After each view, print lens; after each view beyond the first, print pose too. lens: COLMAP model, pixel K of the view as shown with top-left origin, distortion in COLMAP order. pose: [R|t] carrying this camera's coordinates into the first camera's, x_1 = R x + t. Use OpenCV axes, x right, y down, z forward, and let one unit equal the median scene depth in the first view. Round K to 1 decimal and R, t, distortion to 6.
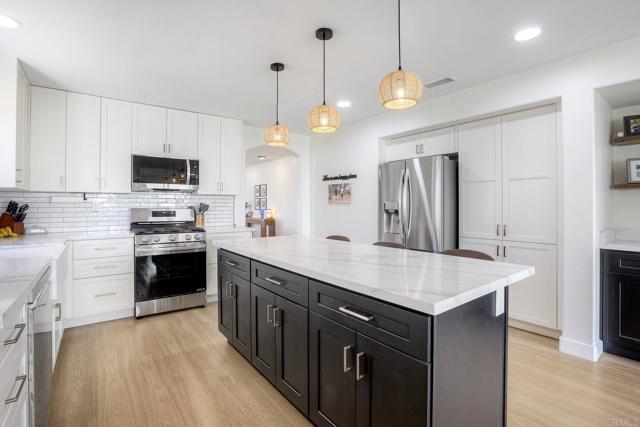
lens RADIAL K [[307.6, 0, 318.7], [0, 307.6, 202.5], [0, 0, 1]] dist [-0.002045, -0.000212]
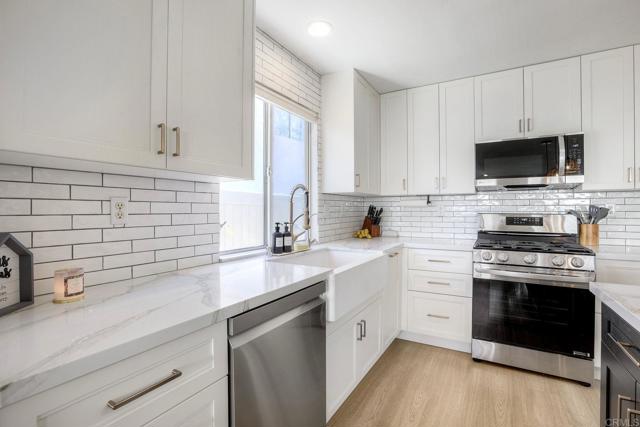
lens RADIAL K [[299.1, 0, 323.0], [0, 299.1, 210.9], [0, 0, 1]] dist [-0.043508, 0.017074]
pose [[0.370498, 0.000546, -0.928833, -0.059551], [0.008488, 0.999956, 0.003973, 0.007714], [0.928795, -0.009356, 0.370477, 0.375967]]
